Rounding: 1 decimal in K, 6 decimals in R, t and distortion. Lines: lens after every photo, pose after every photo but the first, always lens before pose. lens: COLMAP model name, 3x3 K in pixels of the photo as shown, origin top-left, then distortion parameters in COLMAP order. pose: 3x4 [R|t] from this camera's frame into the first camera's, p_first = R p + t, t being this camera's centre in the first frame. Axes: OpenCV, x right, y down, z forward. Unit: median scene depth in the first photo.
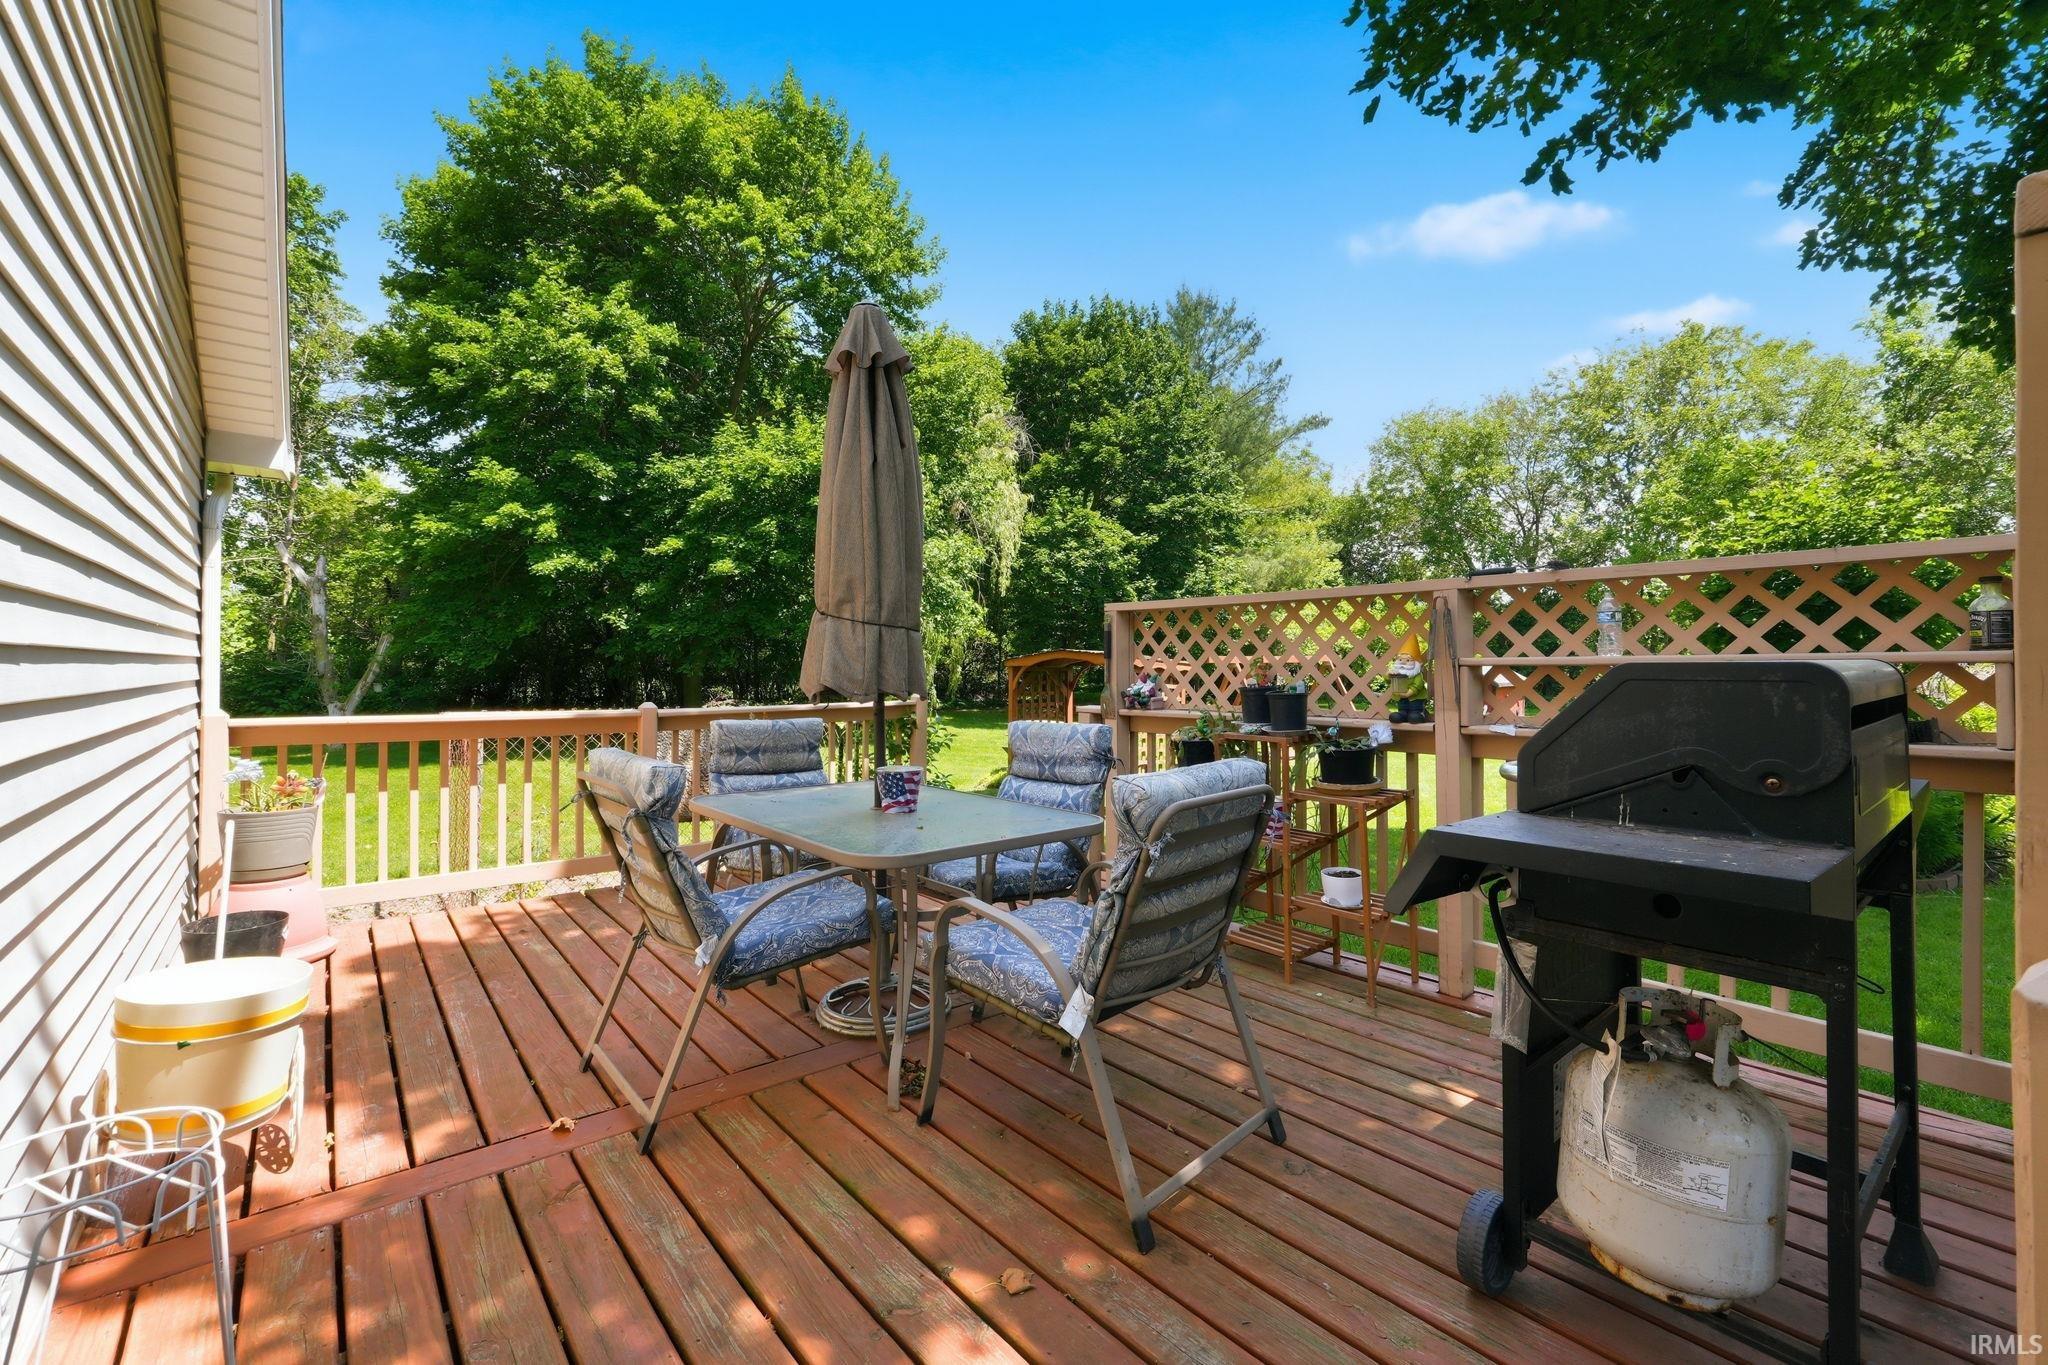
lens RADIAL K [[857.4, 0, 1023.7], [0, 857.4, 671.0], [0, 0, 1]] dist [-0.003108, -0.000218]
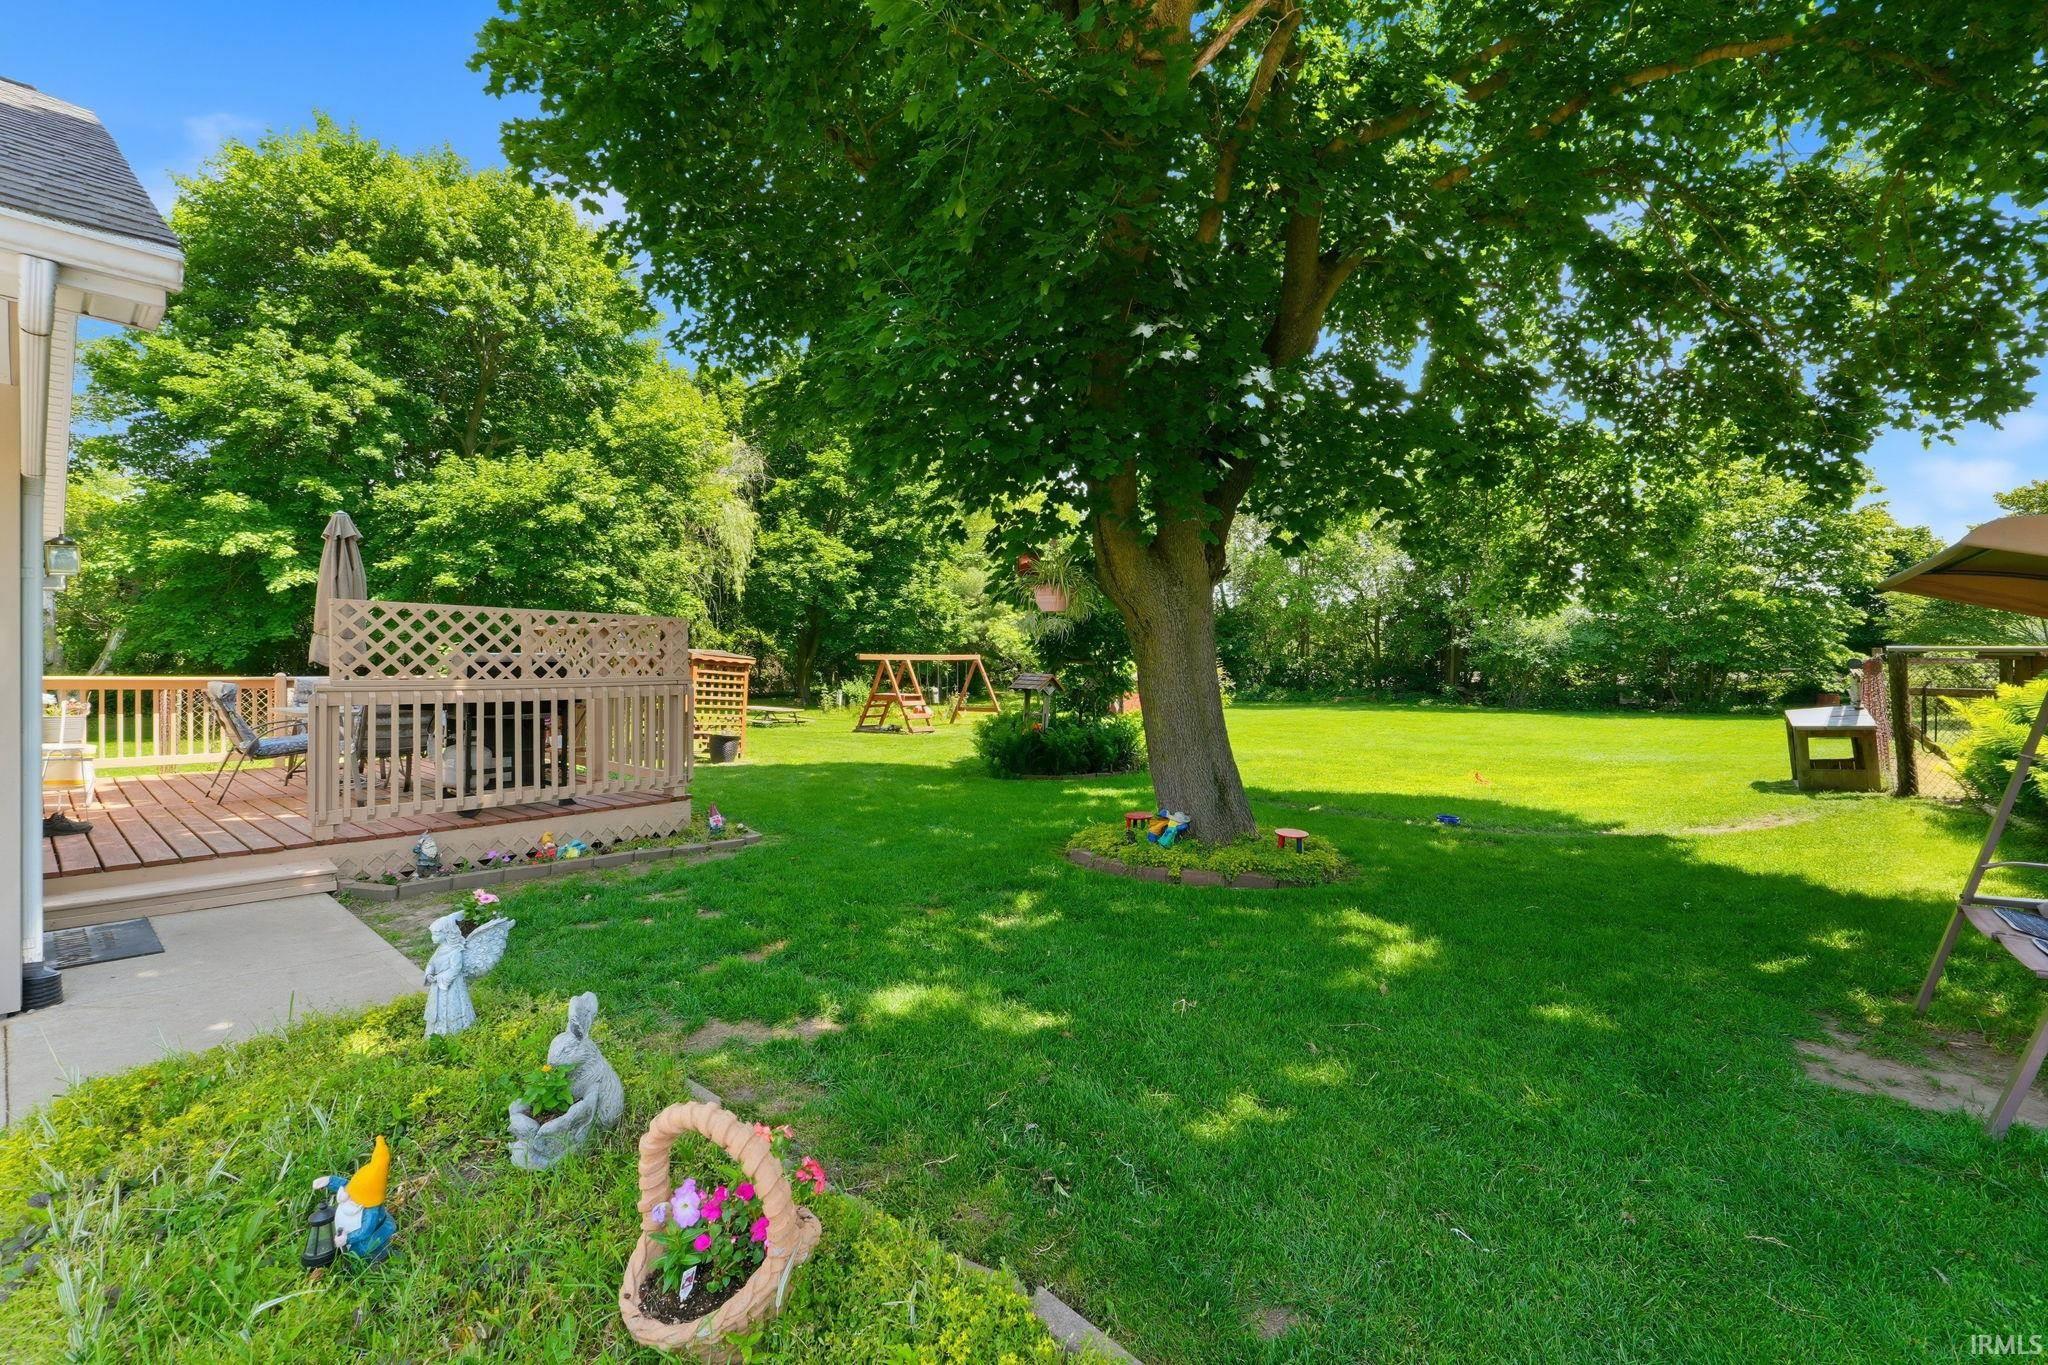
lens RADIAL K [[837.4, 0, 1017.8], [0, 837.4, 672.1], [0, 0, 1]] dist [0.001123, 0.000719]
pose [[0.985183, 0.007524, 0.171339, 0.235526], [-0.009760, 0.999878, 0.012212, -0.010961], [-0.171227, -0.013704, 0.985136, -0.292812]]
